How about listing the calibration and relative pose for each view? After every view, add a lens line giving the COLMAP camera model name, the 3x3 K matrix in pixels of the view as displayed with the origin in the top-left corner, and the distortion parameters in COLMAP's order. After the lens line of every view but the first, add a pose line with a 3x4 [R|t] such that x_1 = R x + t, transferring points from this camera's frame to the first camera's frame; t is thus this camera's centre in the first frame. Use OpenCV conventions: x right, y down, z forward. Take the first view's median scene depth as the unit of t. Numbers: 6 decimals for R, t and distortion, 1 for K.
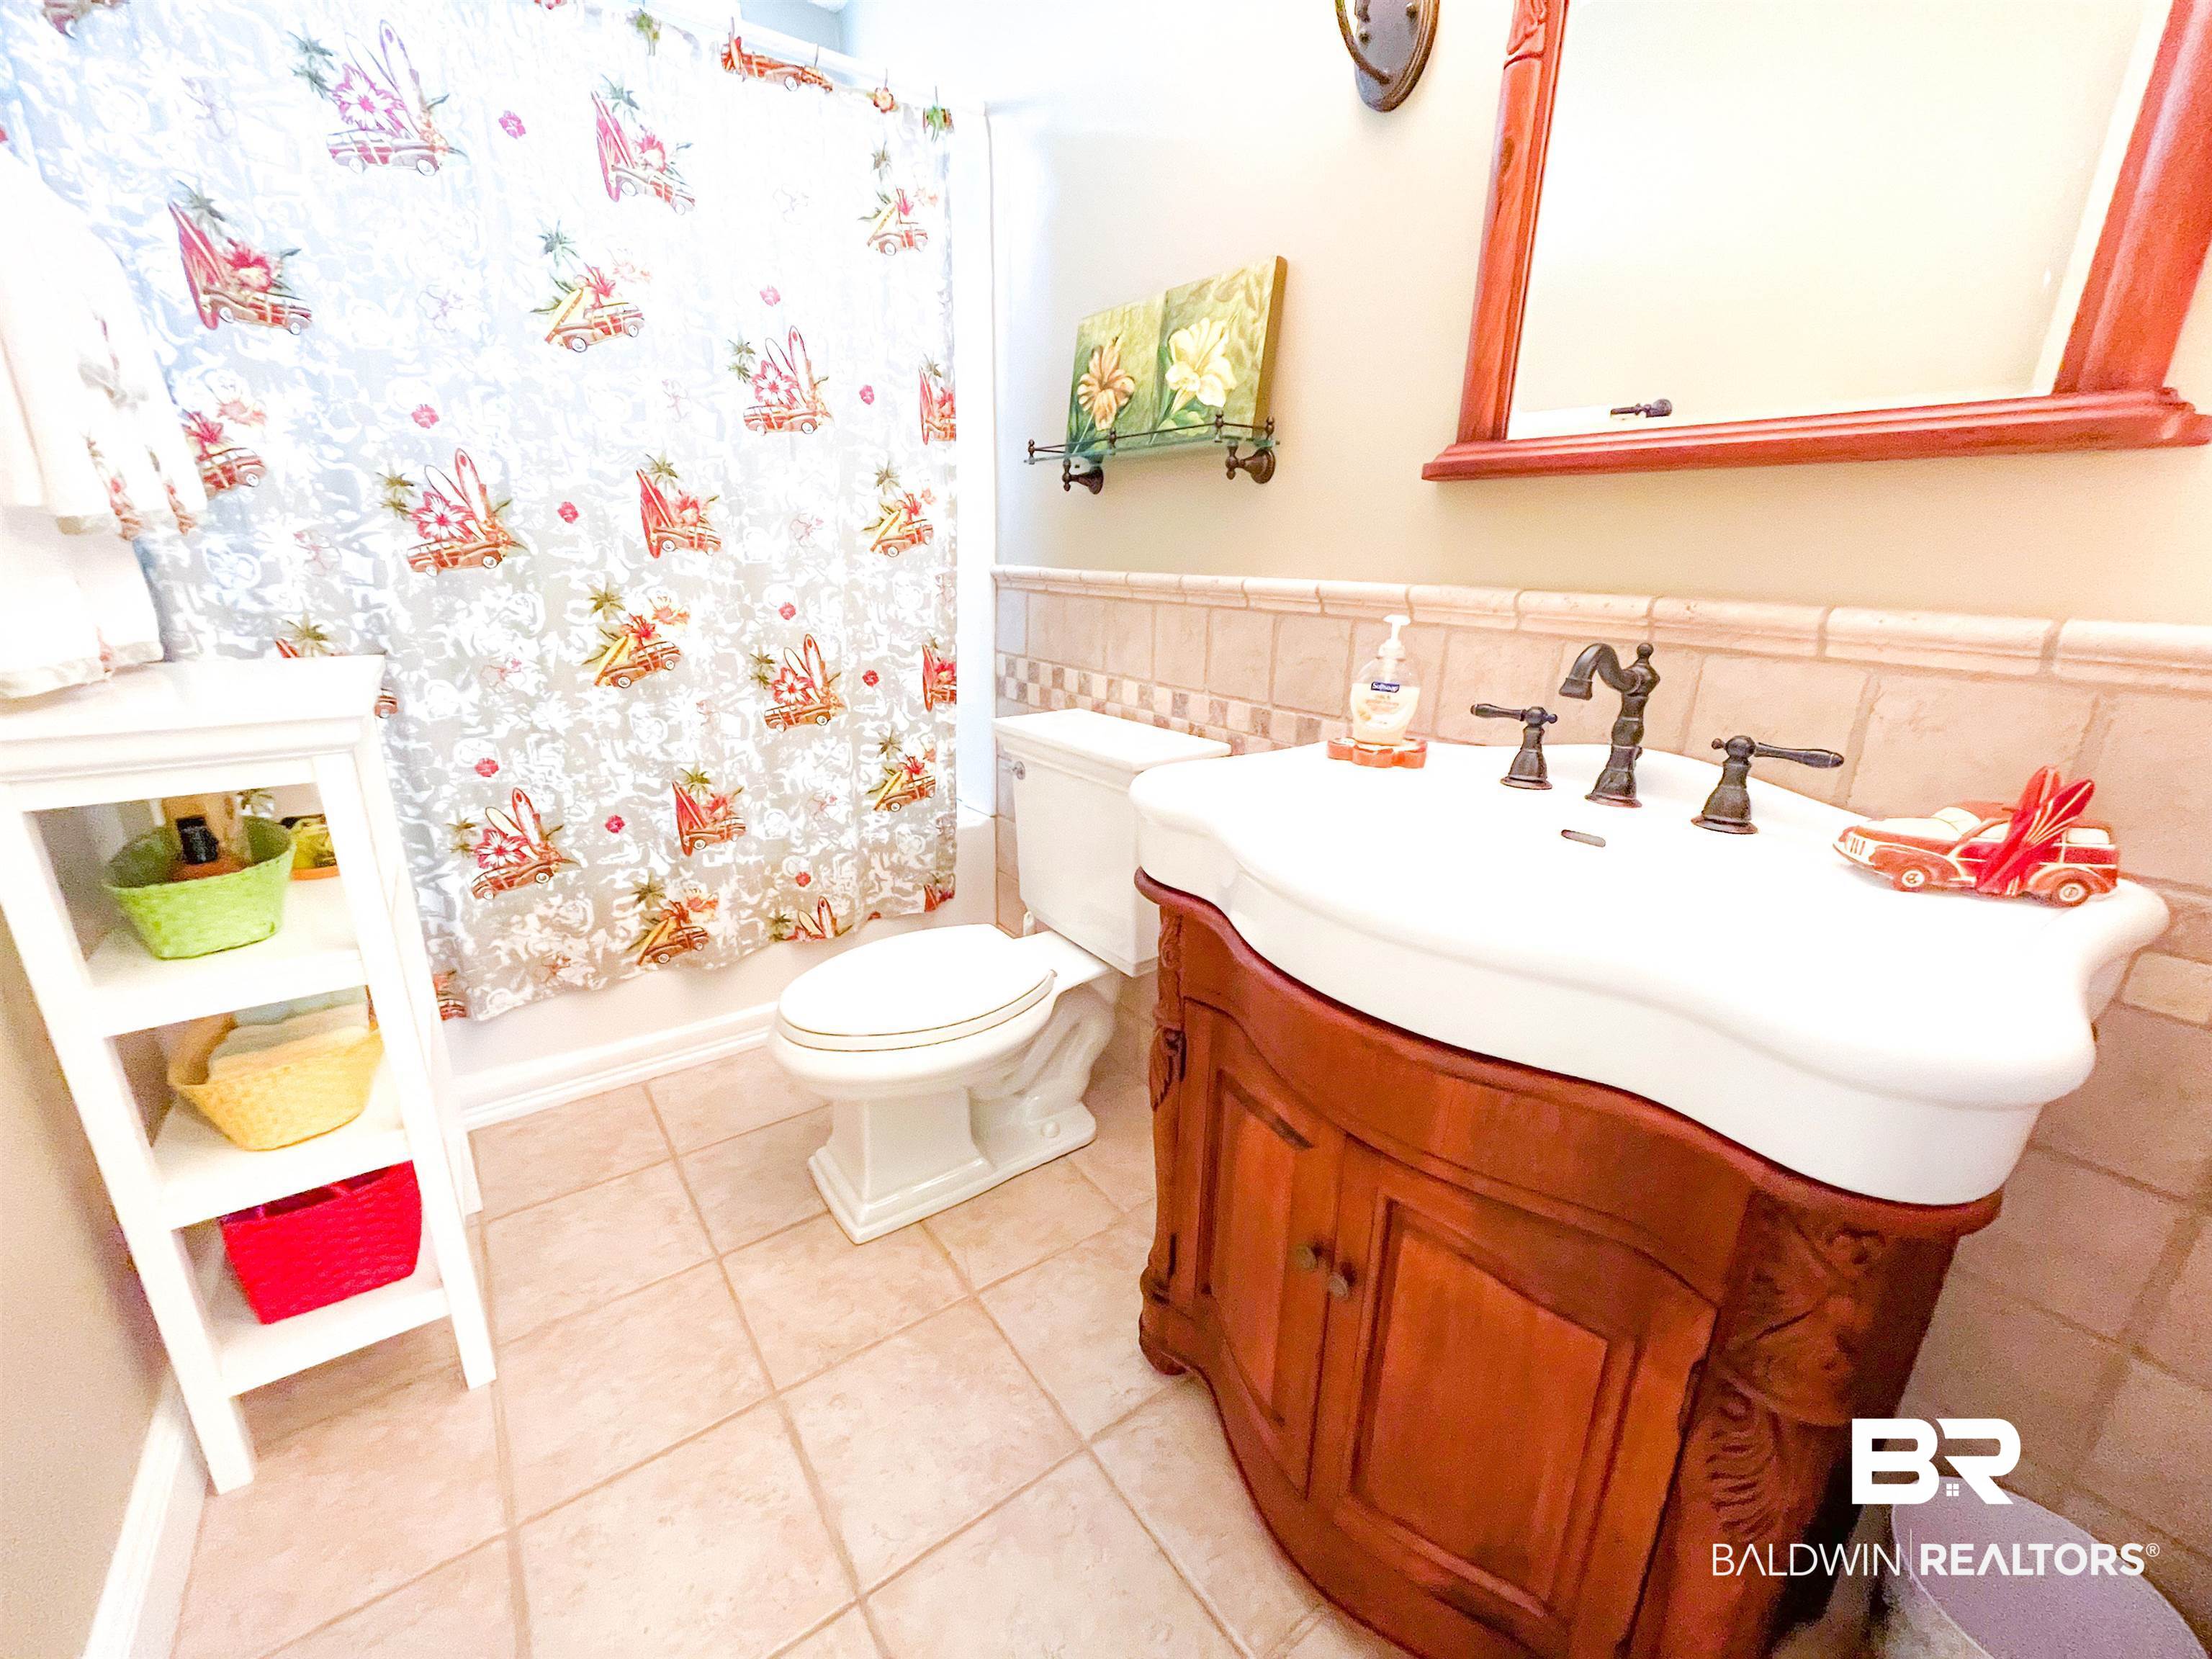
lens RADIAL K [[893.1, 0, 1101.9], [0, 893.1, 833.9], [0, 0, 1]] dist [0.001585, -0.003753]
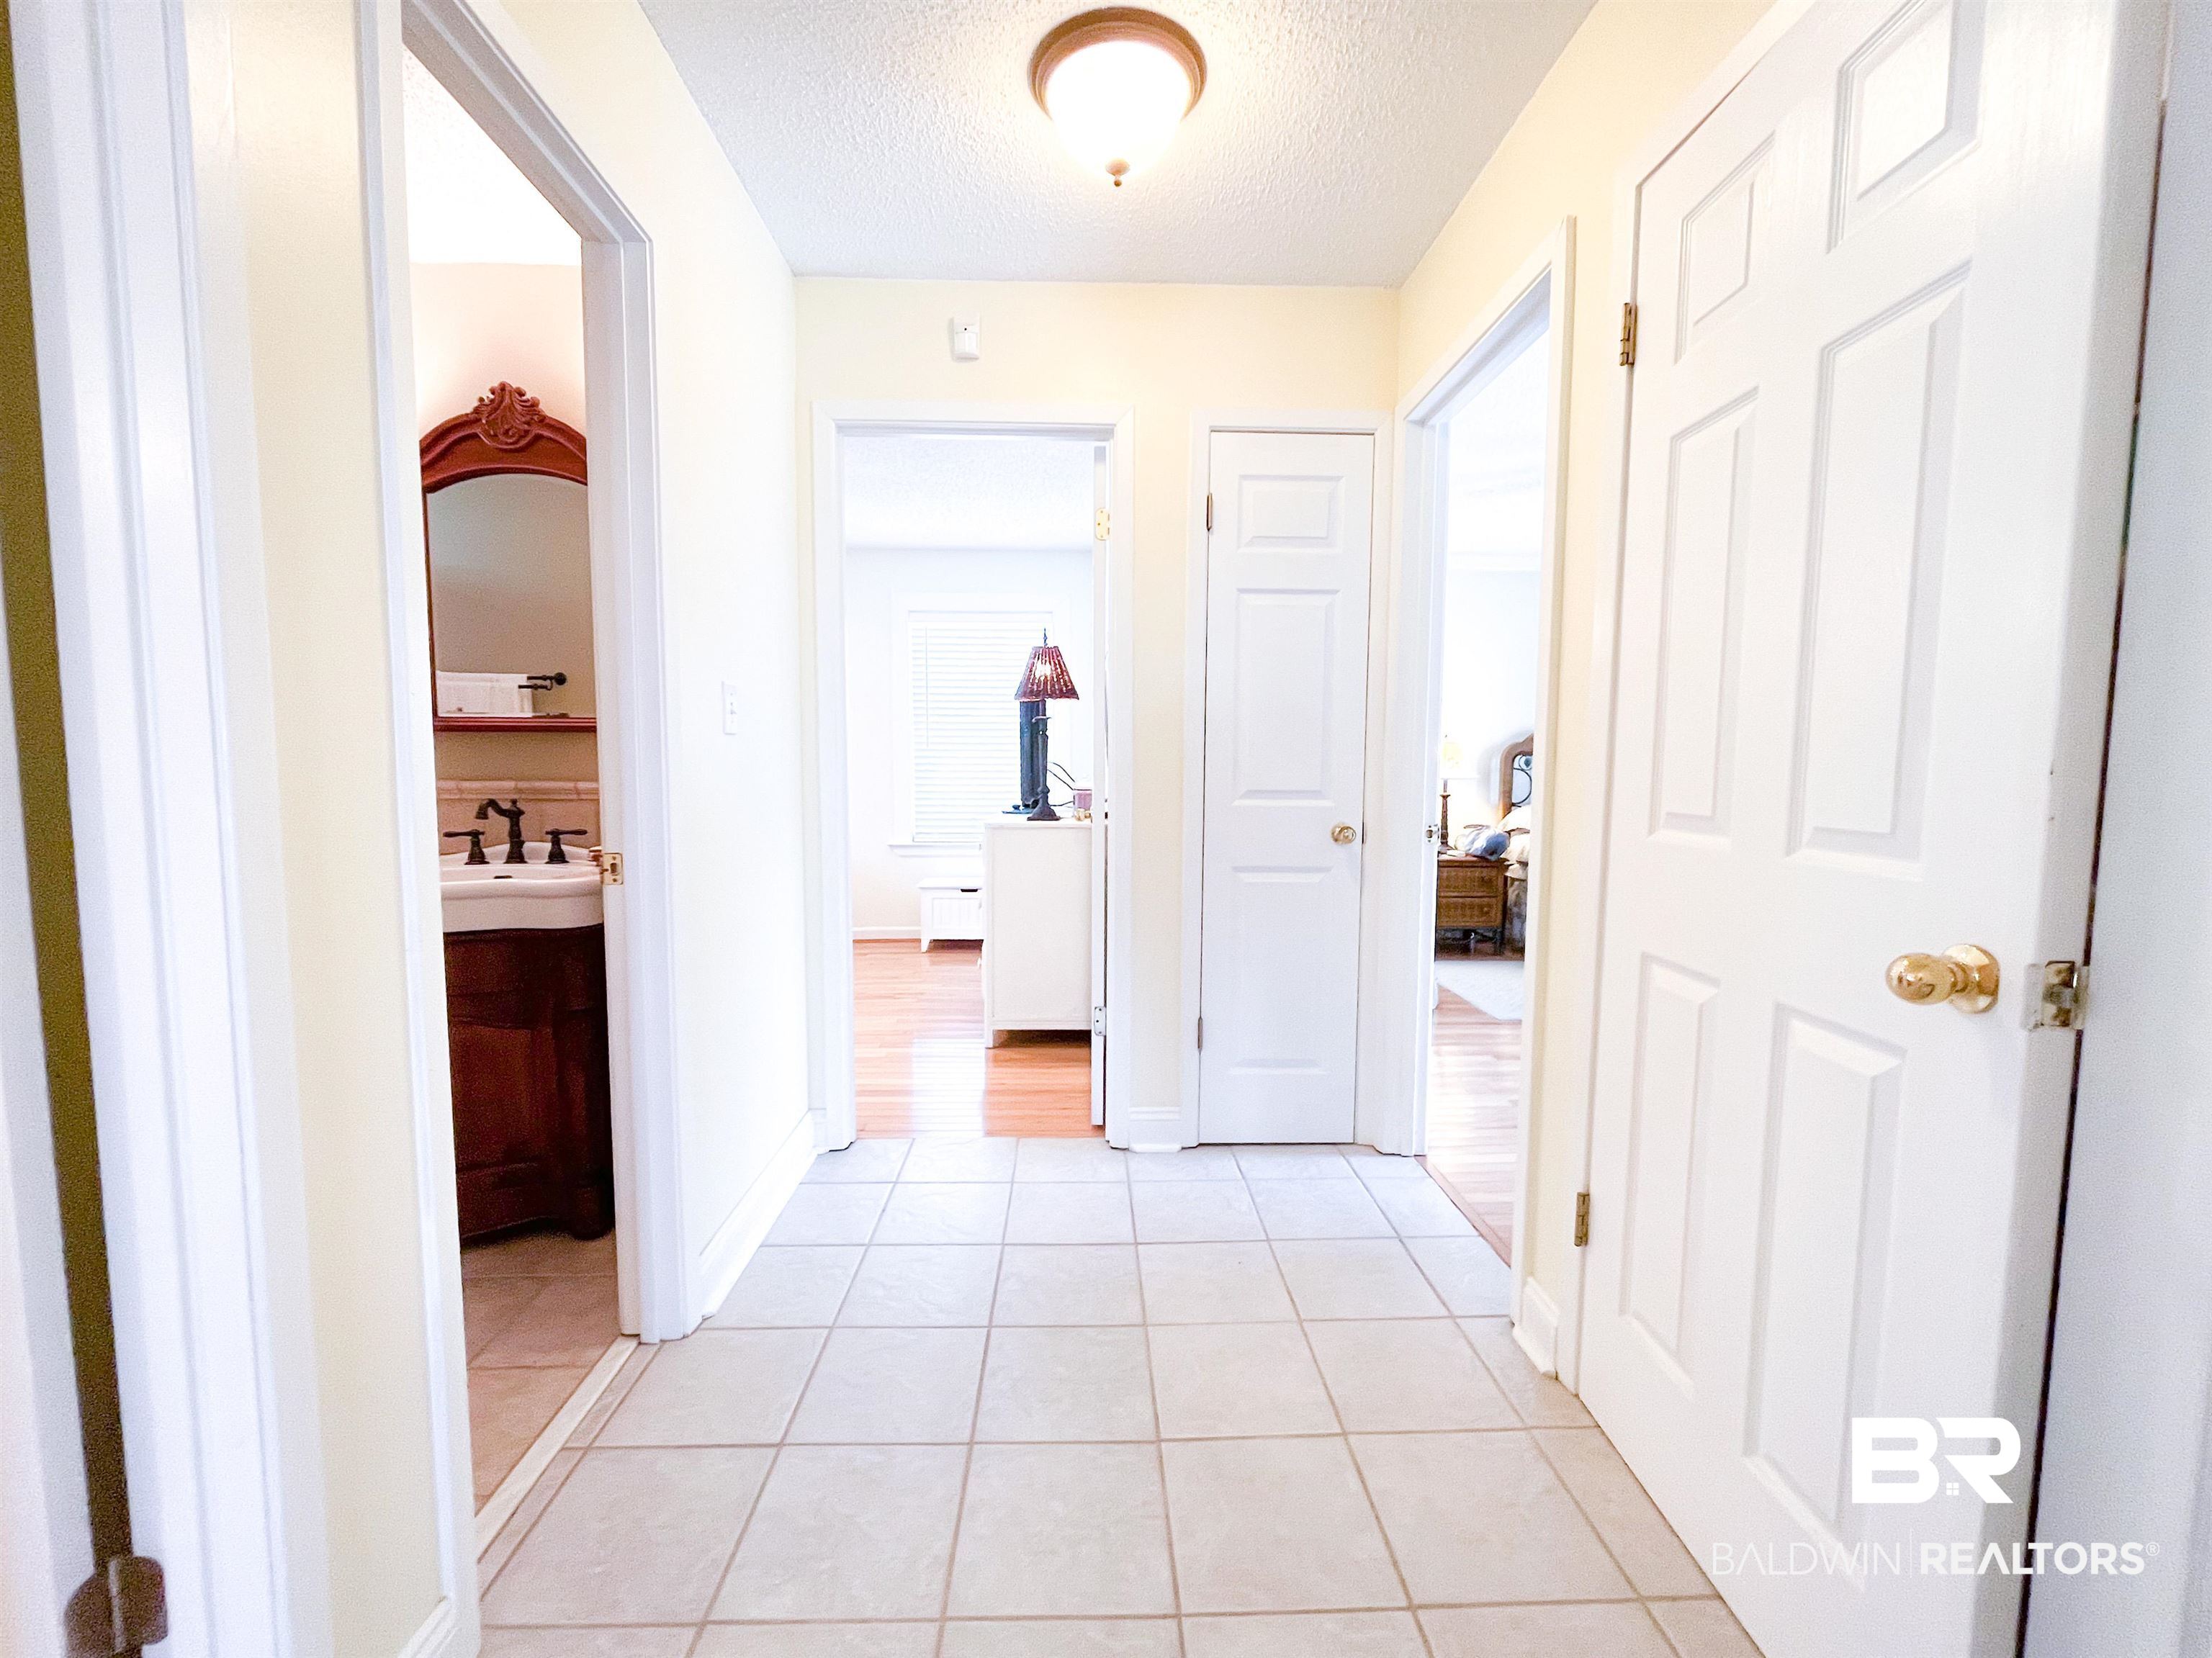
lens RADIAL K [[893.0, 0, 1101.9], [0, 893.0, 833.4], [0, 0, 1]] dist [0.001585, -0.003753]
pose [[0.562039, -0.082678, 0.822968, -0.535931], [0.256542, 0.963346, -0.078423, 0.501299], [-0.786319, 0.255202, 0.562649, -1.685524]]
